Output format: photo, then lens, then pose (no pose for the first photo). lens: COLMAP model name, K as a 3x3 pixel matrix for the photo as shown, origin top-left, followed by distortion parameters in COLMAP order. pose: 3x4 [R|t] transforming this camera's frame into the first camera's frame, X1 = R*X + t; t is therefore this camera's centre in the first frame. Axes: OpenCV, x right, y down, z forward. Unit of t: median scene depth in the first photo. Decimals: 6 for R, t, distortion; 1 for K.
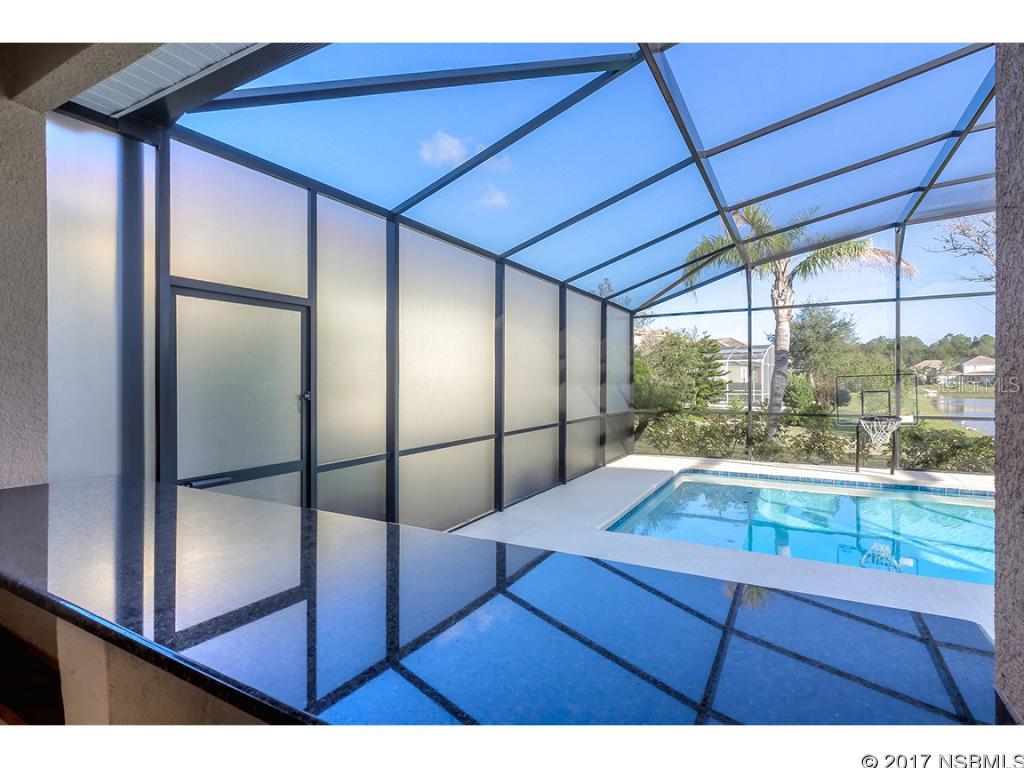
lens RADIAL K [[505.0, 0, 512.0], [0, 505.0, 384.0], [0, 0, 1]] dist [-0.003090, -0.000528]
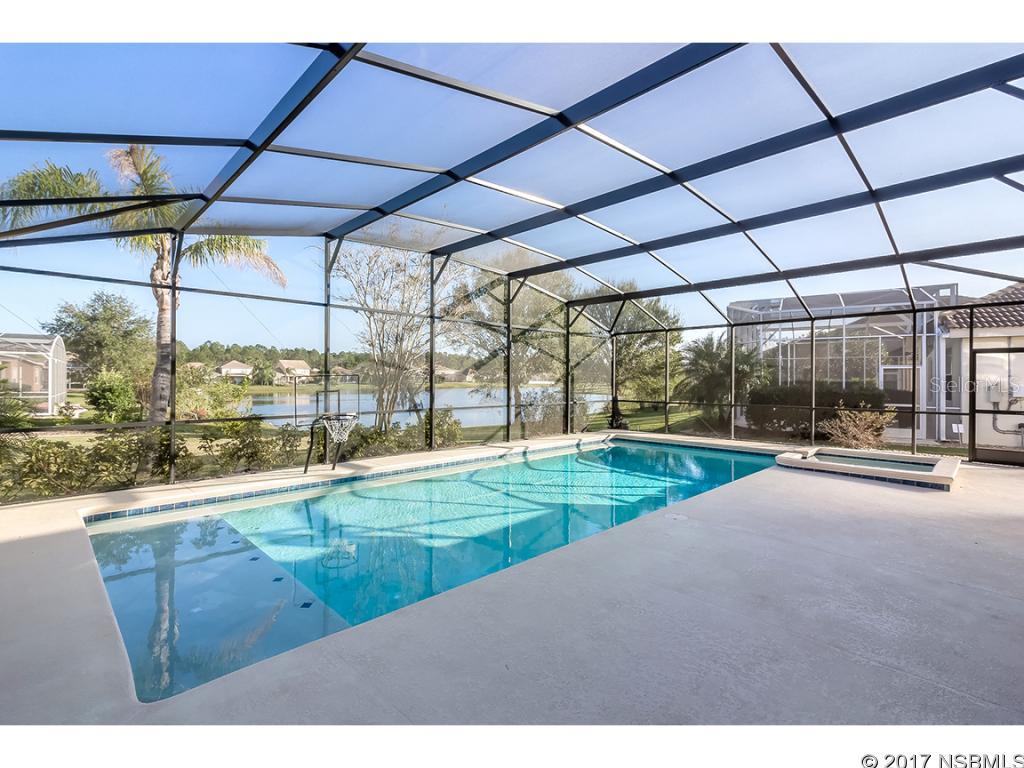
lens RADIAL K [[472.9, 0, 483.4], [0, 472.9, 383.9], [0, 0, 1]] dist [-0.000391, -0.000208]
pose [[0.277700, -0.002942, 0.960663, -0.042657], [0.001491, 0.999995, 0.002631, -0.001109], [-0.960667, 0.000702, 0.277703, 0.165162]]
